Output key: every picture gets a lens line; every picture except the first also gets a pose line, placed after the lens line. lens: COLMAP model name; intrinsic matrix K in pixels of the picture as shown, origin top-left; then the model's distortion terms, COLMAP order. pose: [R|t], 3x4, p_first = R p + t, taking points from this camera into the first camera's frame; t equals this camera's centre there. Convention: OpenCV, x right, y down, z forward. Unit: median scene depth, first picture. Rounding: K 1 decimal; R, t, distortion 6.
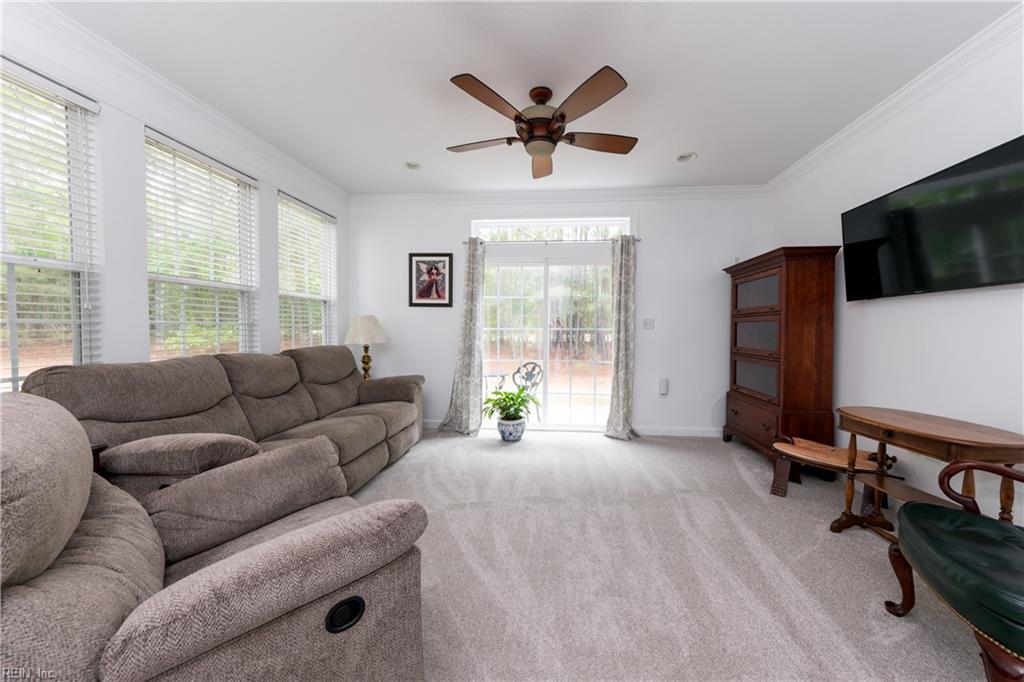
lens RADIAL K [[322.6, 0, 505.6], [0, 322.6, 339.4], [0, 0, 1]] dist [0.009843, -0.000009]
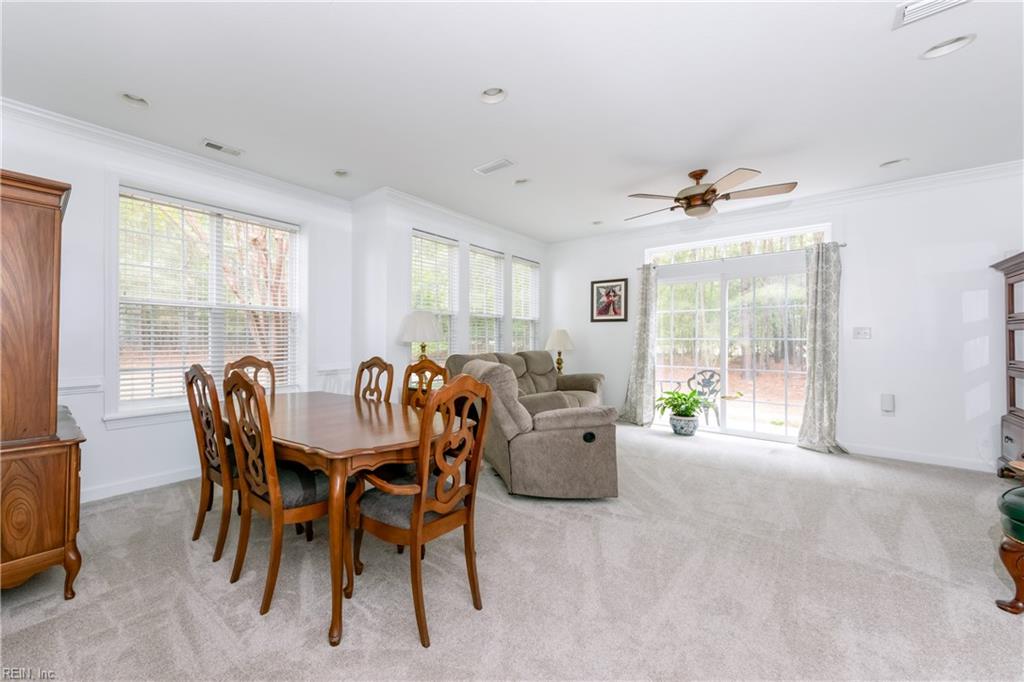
lens RADIAL K [[349.1, 0, 454.0], [0, 349.1, 339.0], [0, 0, 1]] dist [0.000405, 0.000022]
pose [[0.813798, -0.004201, -0.581133, 0.075330], [-0.015086, 0.999484, -0.028351, 0.015810], [0.580953, 0.031839, 0.813314, -0.501142]]
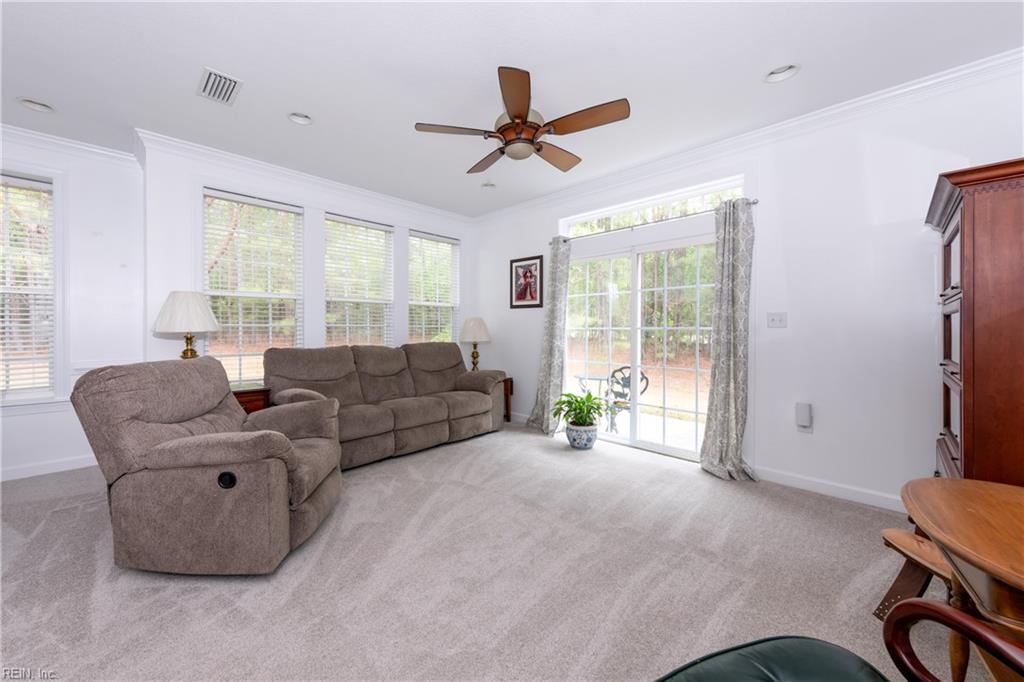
lens RADIAL K [[342.5, 0, 515.0], [0, 342.5, 332.8], [0, 0, 1]] dist [0.007303, -0.000011]
pose [[0.800380, 0.001902, -0.599489, 0.447394], [-0.015091, 0.999742, -0.016976, 0.000627], [0.599303, 0.022634, 0.800203, 0.084725]]
